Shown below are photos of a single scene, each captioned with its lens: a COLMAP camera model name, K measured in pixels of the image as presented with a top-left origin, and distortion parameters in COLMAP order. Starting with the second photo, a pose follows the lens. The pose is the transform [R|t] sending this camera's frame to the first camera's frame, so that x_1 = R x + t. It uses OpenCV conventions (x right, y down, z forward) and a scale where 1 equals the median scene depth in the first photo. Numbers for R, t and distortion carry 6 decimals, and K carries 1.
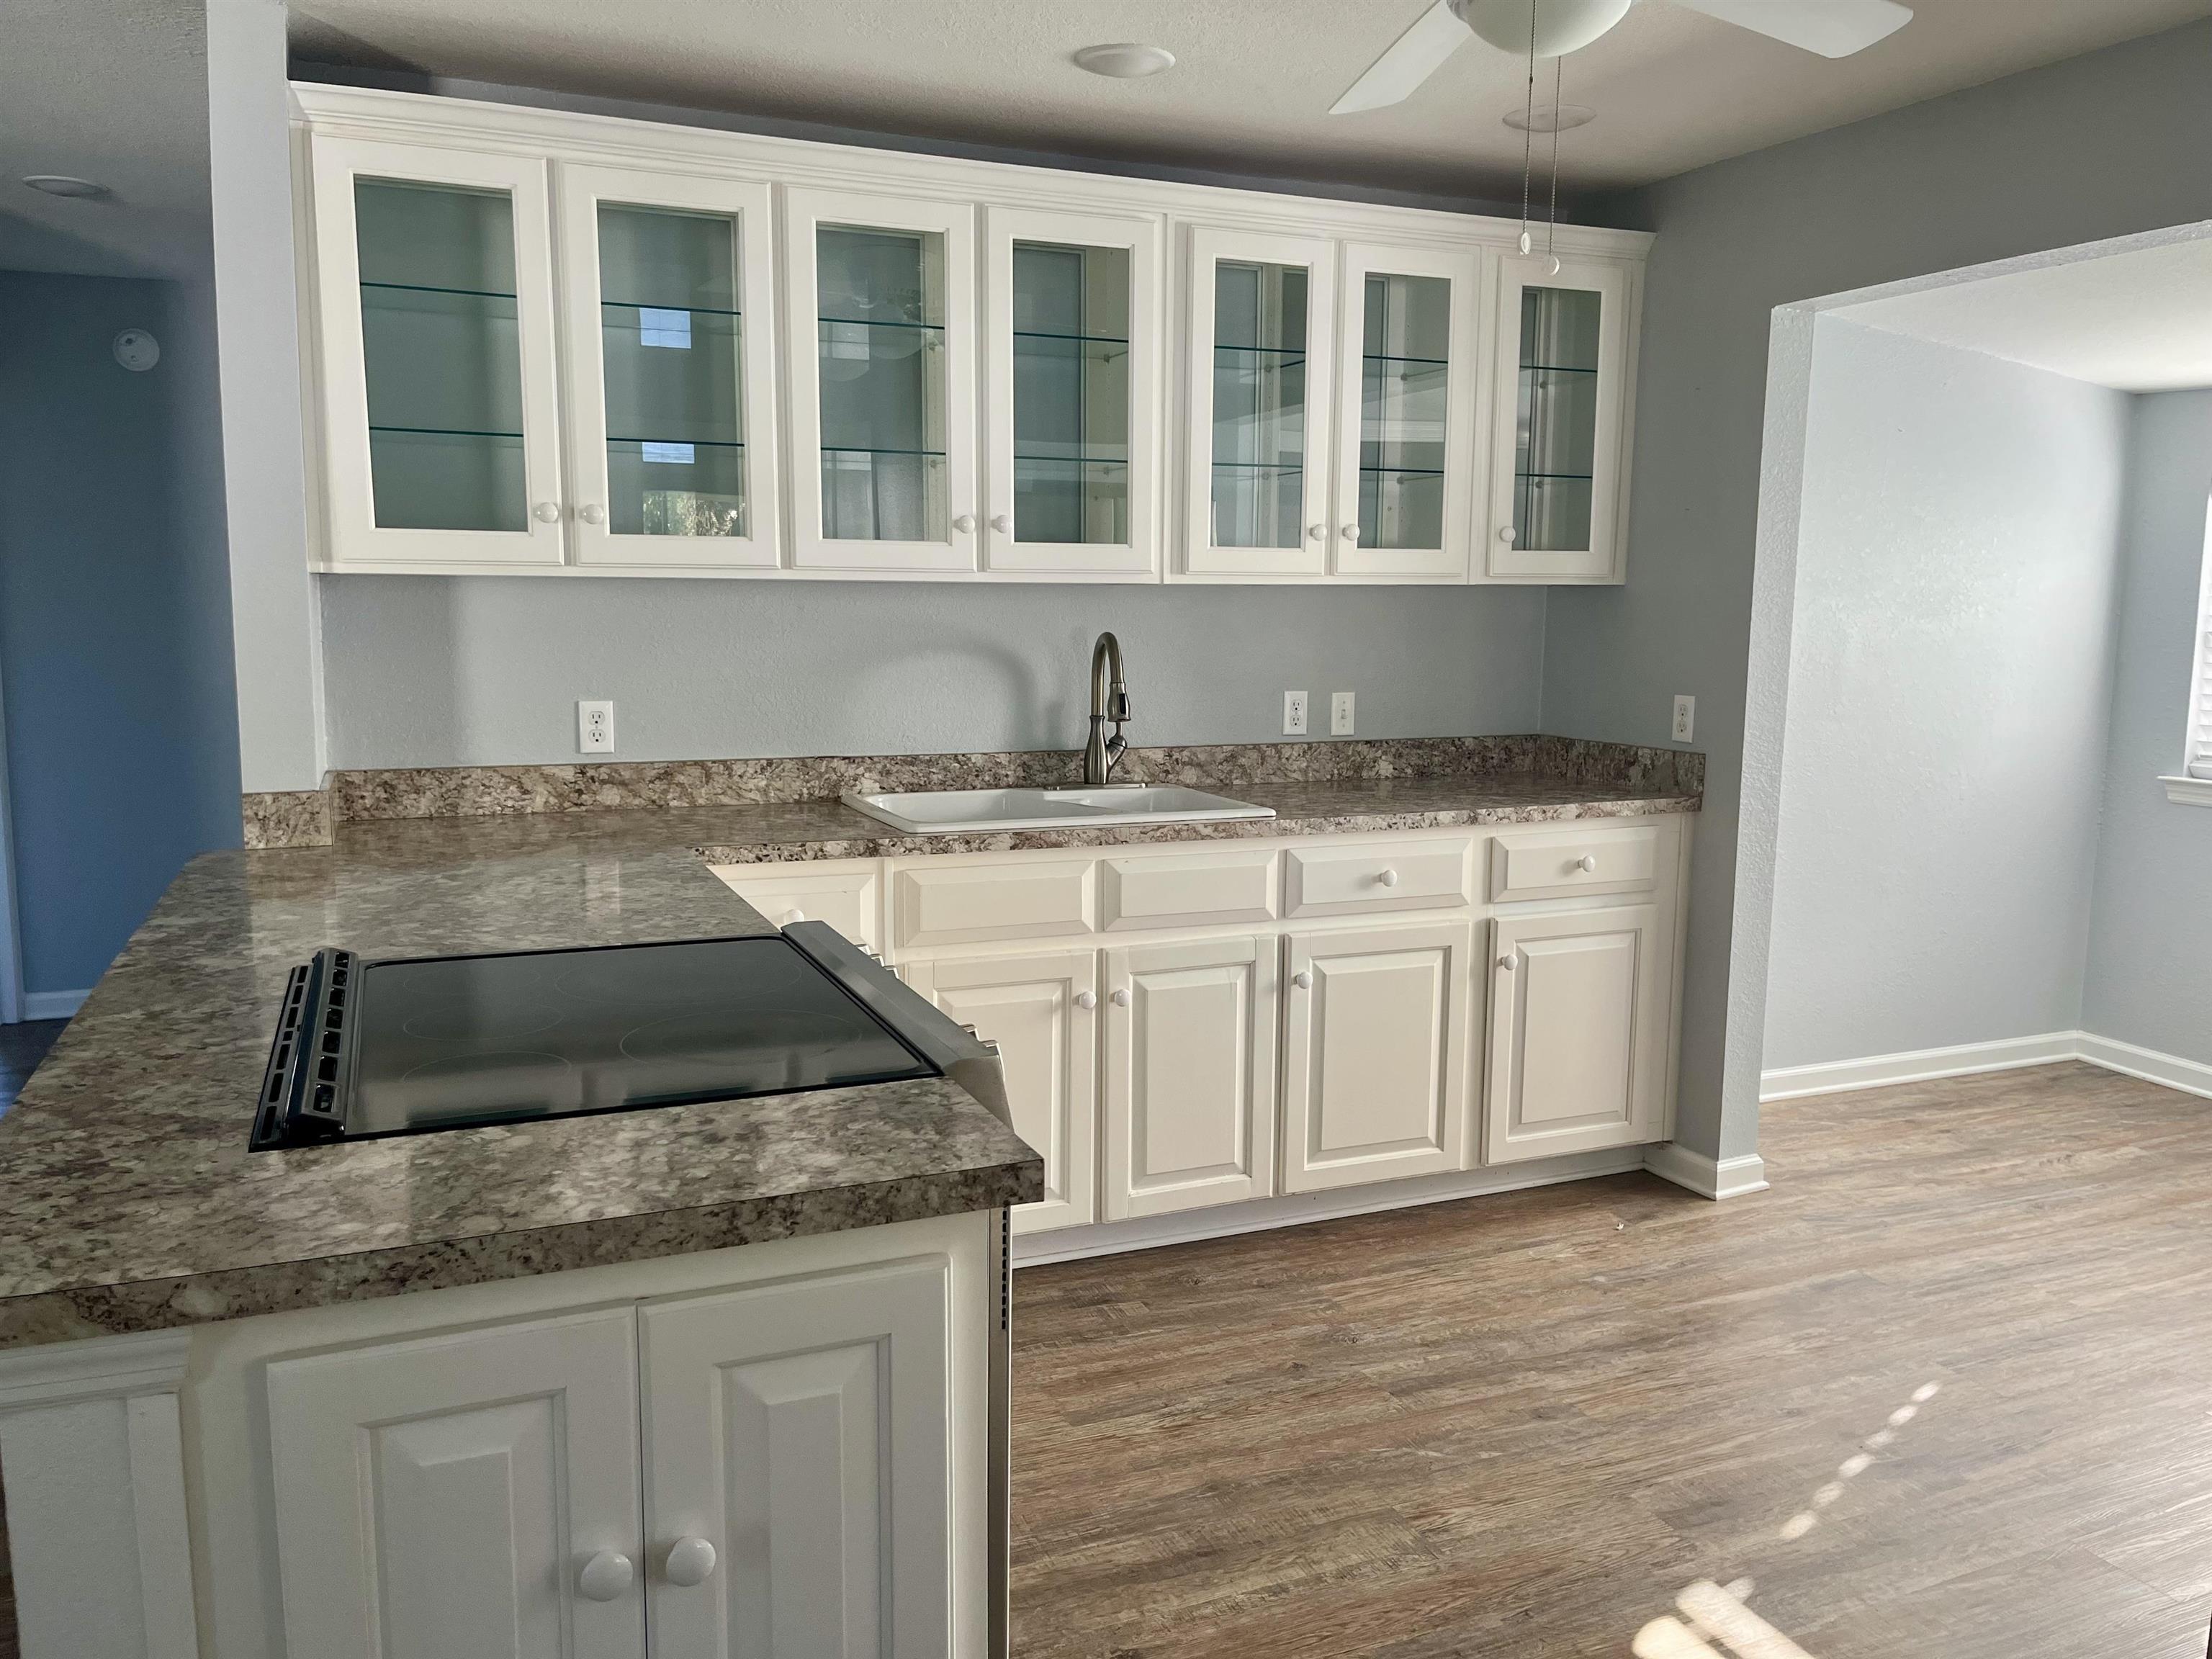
lens RADIAL K [[1689.9, 0, 1106.0], [0, 1689.9, 829.5], [0, 0, 1]] dist [0.070890, -0.139079]
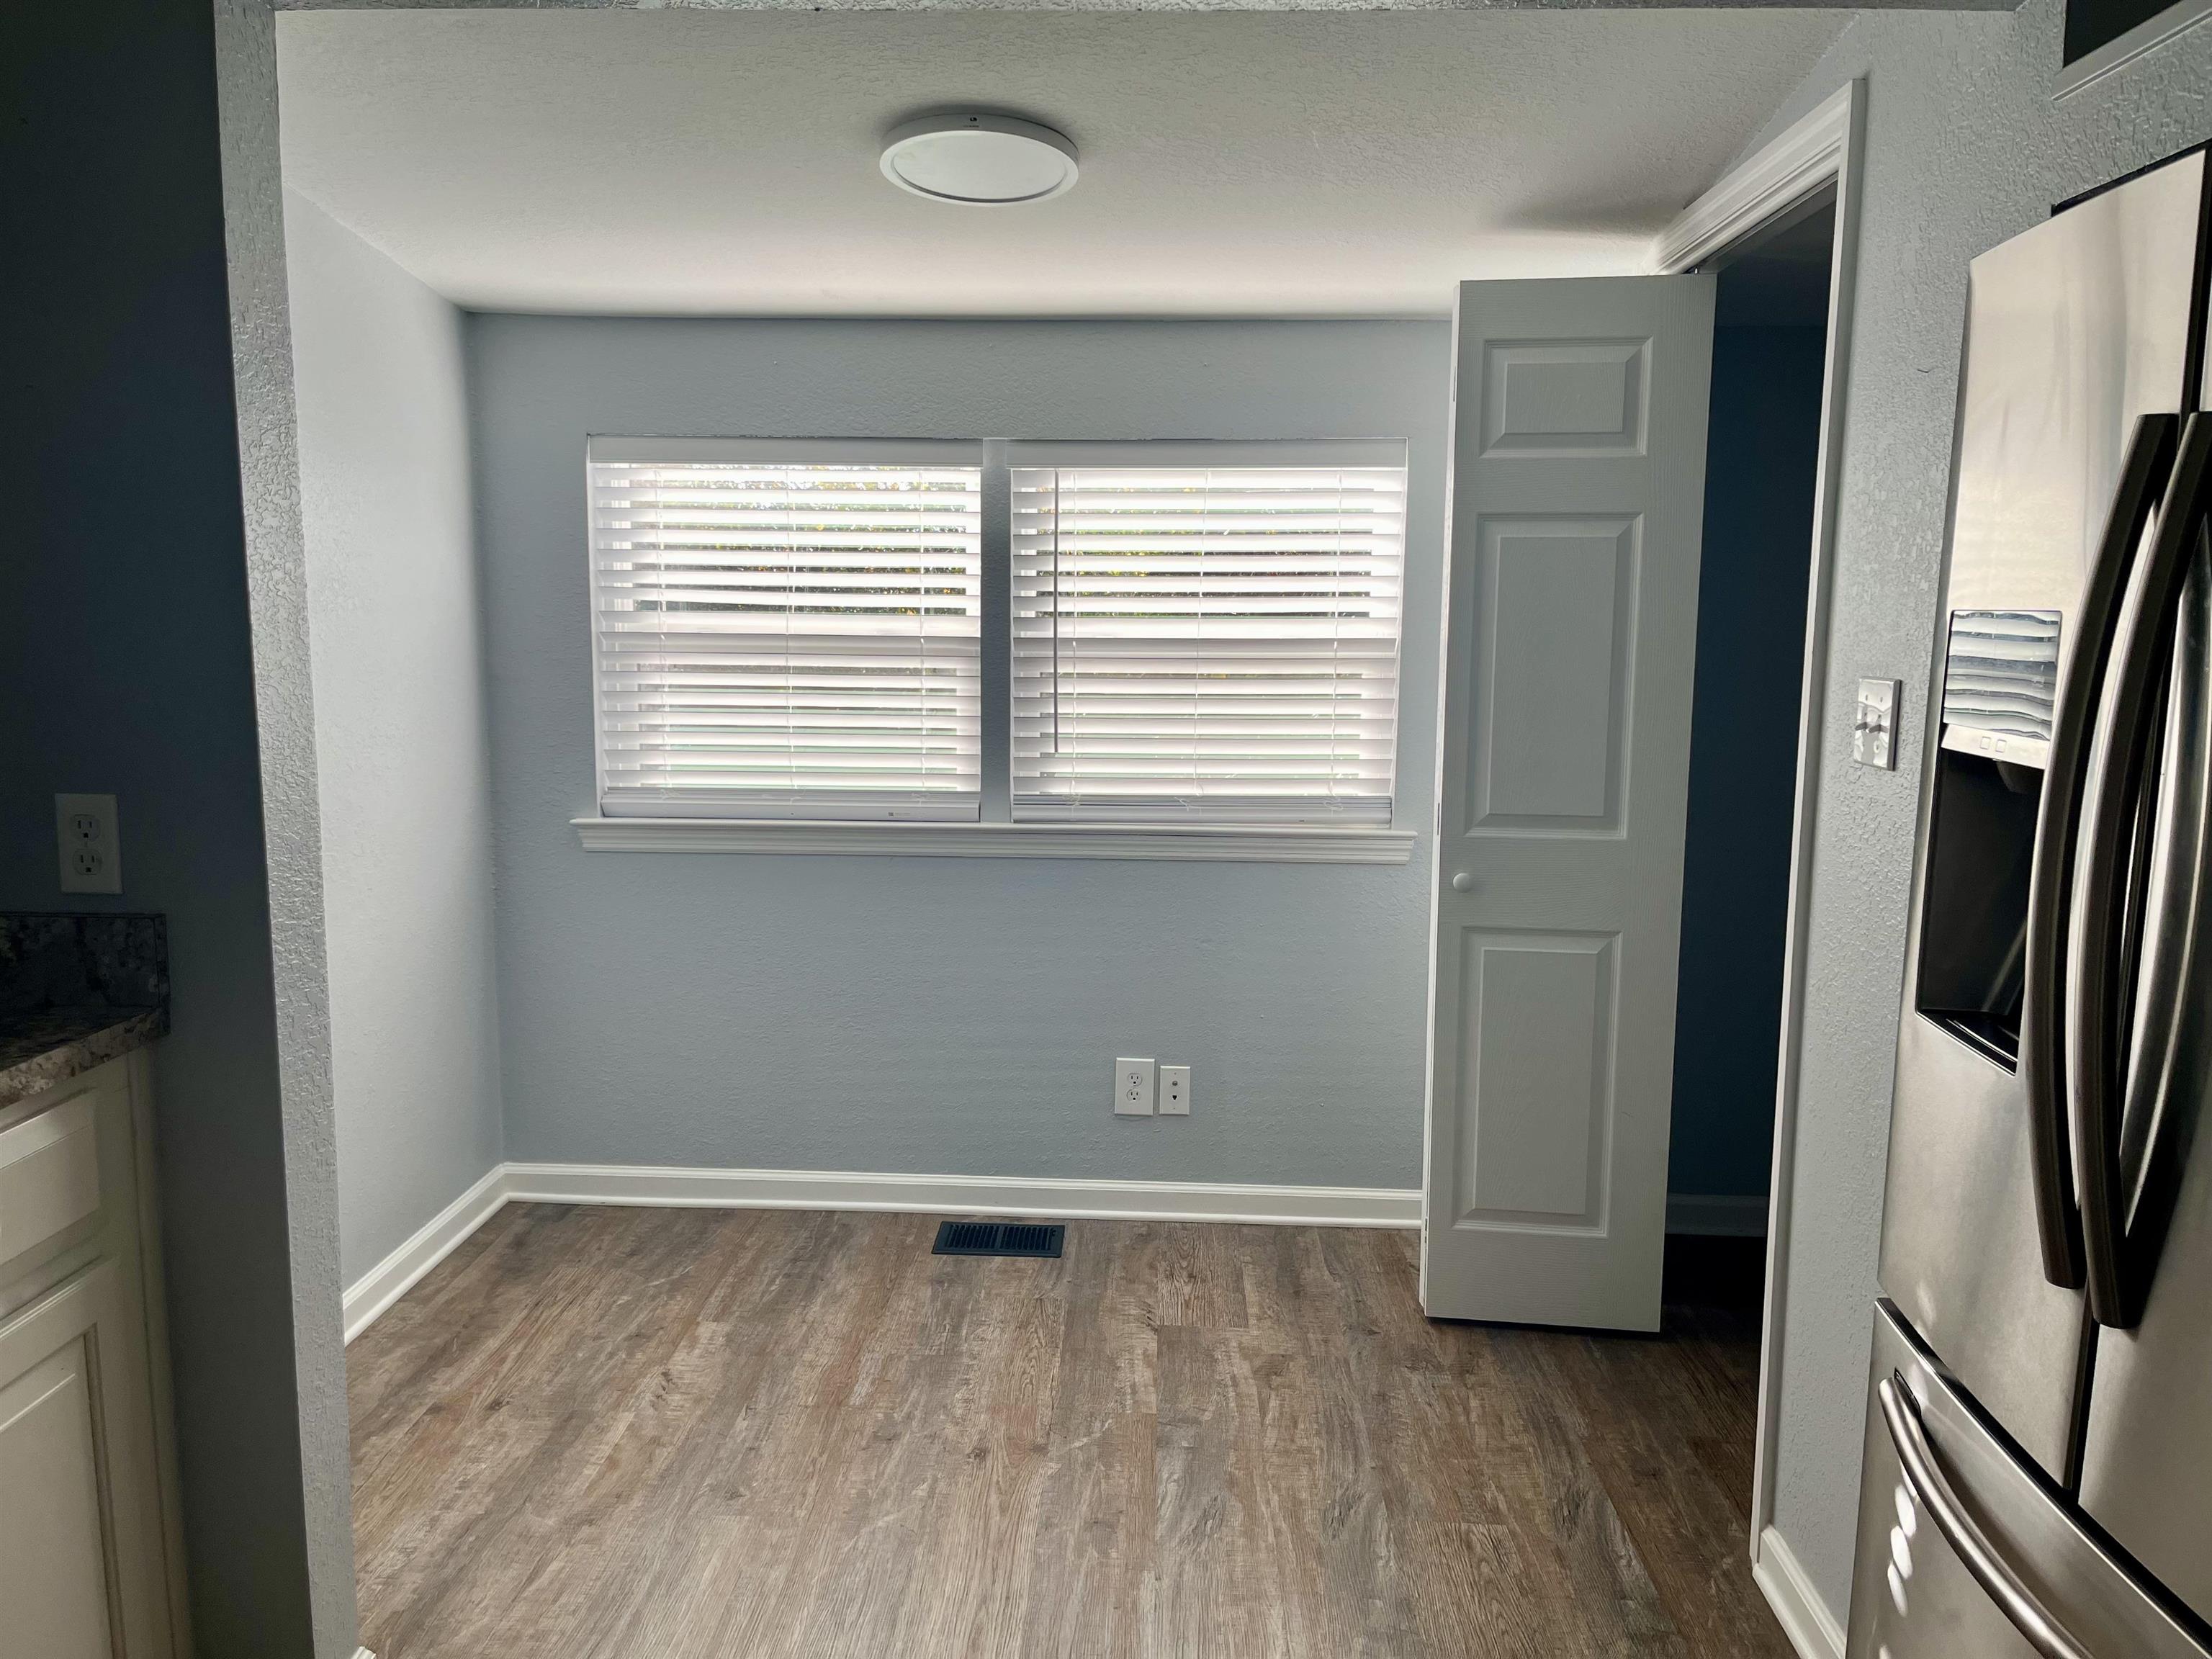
lens RADIAL K [[1685.0, 0, 1106.0], [0, 1685.0, 829.5], [0, 0, 1]] dist [0.039000, -0.046674]
pose [[0.439297, -0.124372, 0.889691, 0.055850], [0.123369, 0.989339, 0.077387, -0.078395], [-0.889830, 0.075765, 0.449958, 0.604511]]
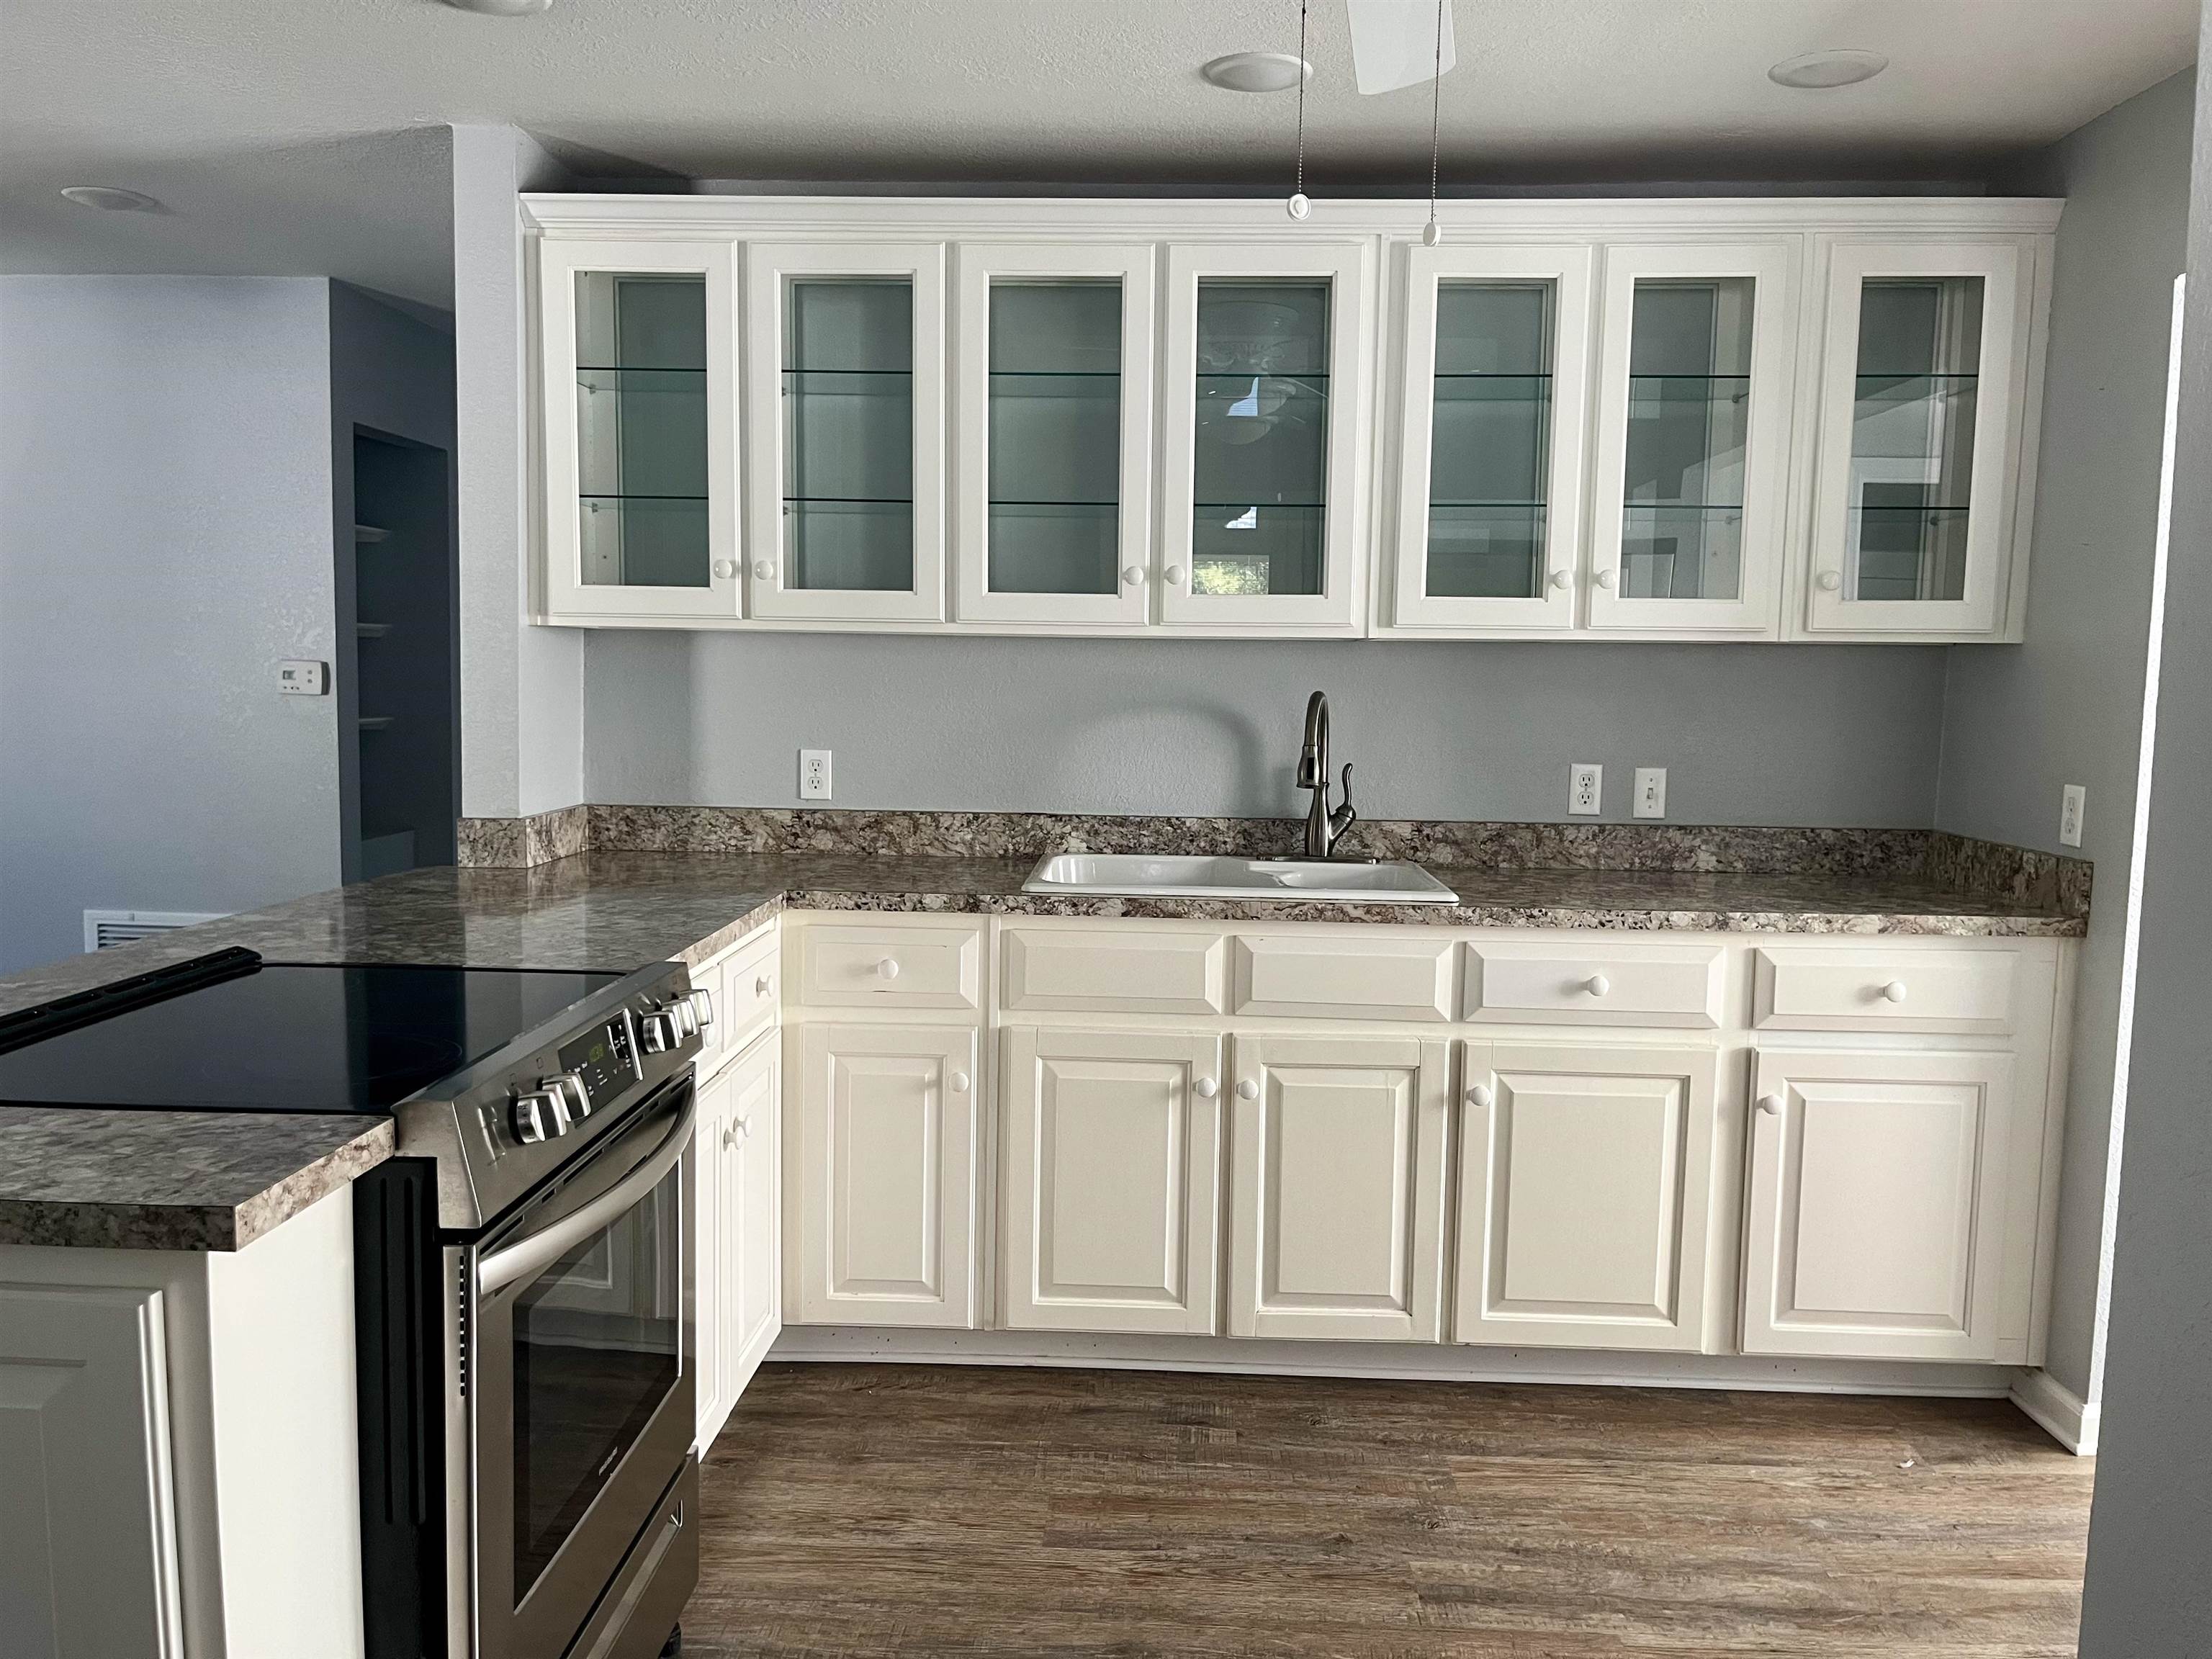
lens RADIAL K [[1685.0, 0, 1106.0], [0, 1685.0, 829.5], [0, 0, 1]] dist [0.039000, -0.046674]
pose [[0.900440, 0.047886, -0.432337, 0.308352], [-0.067609, 0.997250, -0.030354, -0.006745], [0.429694, 0.056561, 0.901201, 0.136306]]
